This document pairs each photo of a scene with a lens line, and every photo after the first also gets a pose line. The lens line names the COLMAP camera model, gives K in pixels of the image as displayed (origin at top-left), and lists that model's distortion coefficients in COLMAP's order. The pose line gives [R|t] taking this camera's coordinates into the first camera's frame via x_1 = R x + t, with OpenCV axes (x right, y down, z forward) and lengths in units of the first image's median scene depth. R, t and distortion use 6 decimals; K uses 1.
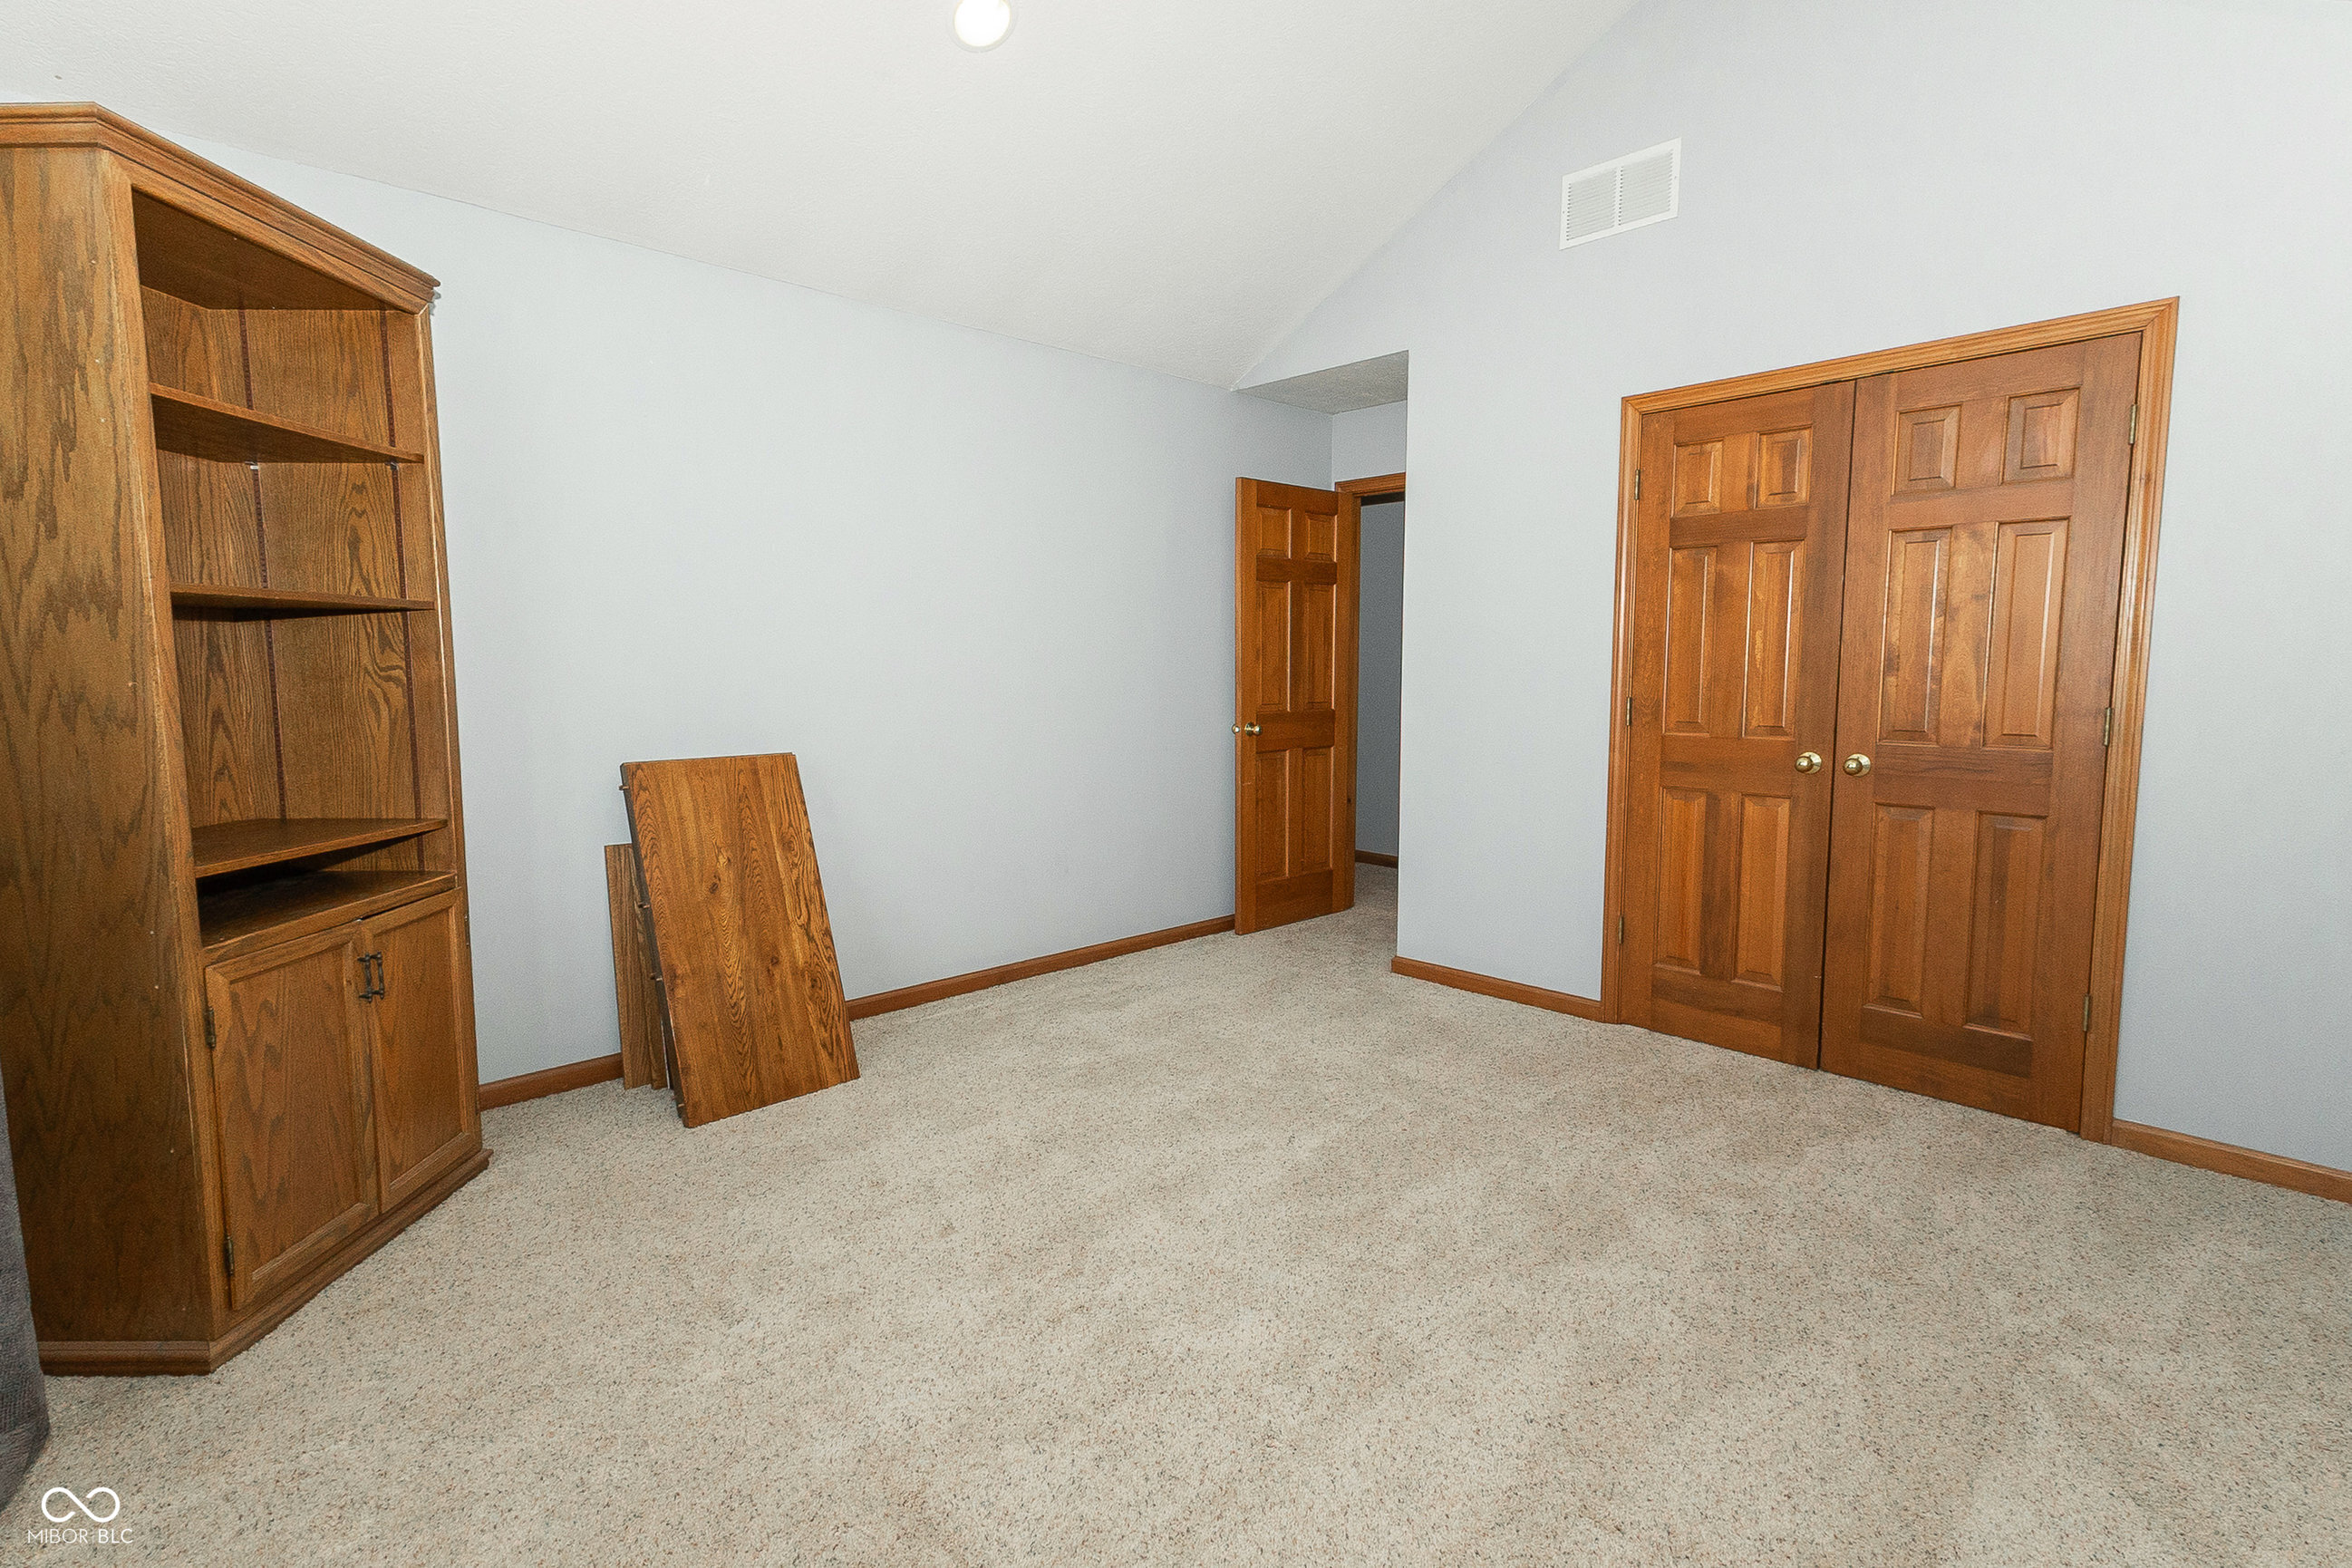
lens RADIAL K [[1119.3, 0, 1172.5], [0, 1119.3, 759.9], [0, 0, 1]] dist [0.002881, 0.000429]
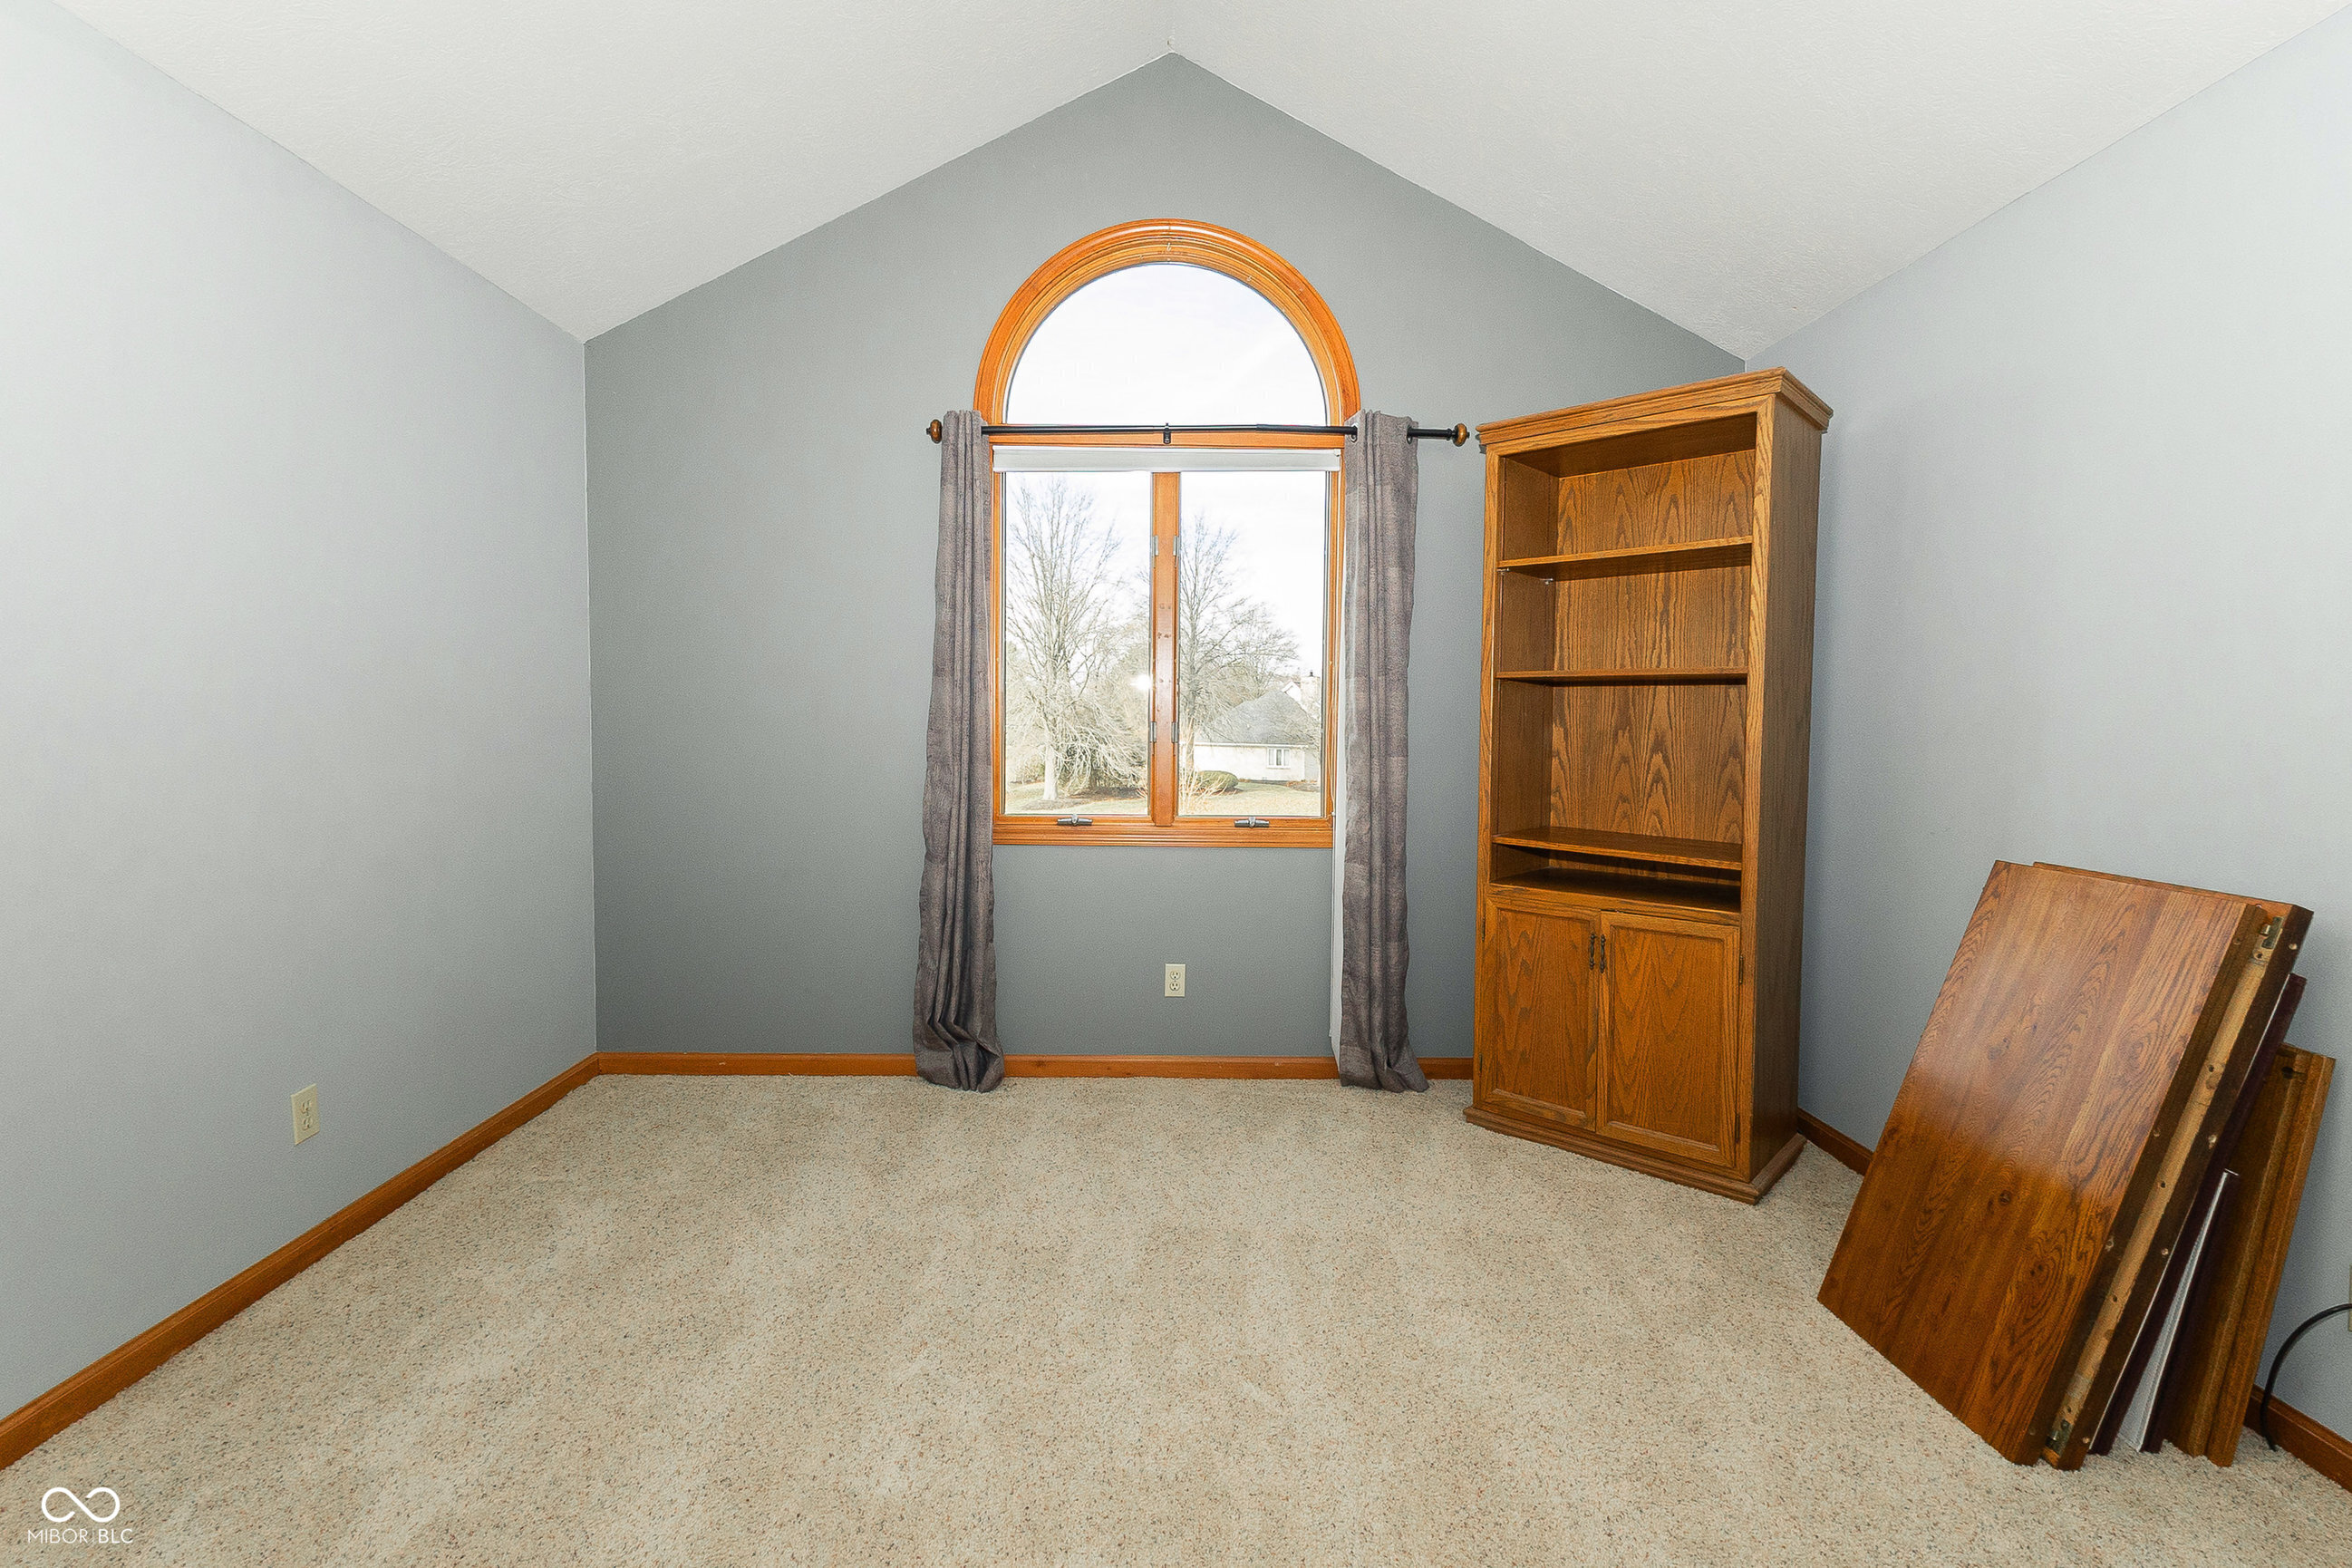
lens RADIAL K [[1119.3, 0, 1172.5], [0, 1119.3, 759.9], [0, 0, 1]] dist [0.002881, 0.000429]
pose [[-0.680138, 0.032473, -0.732364, 0.436068], [-0.072370, 0.991164, 0.111157, -0.106273], [0.729503, 0.128603, -0.671779, 1.078012]]
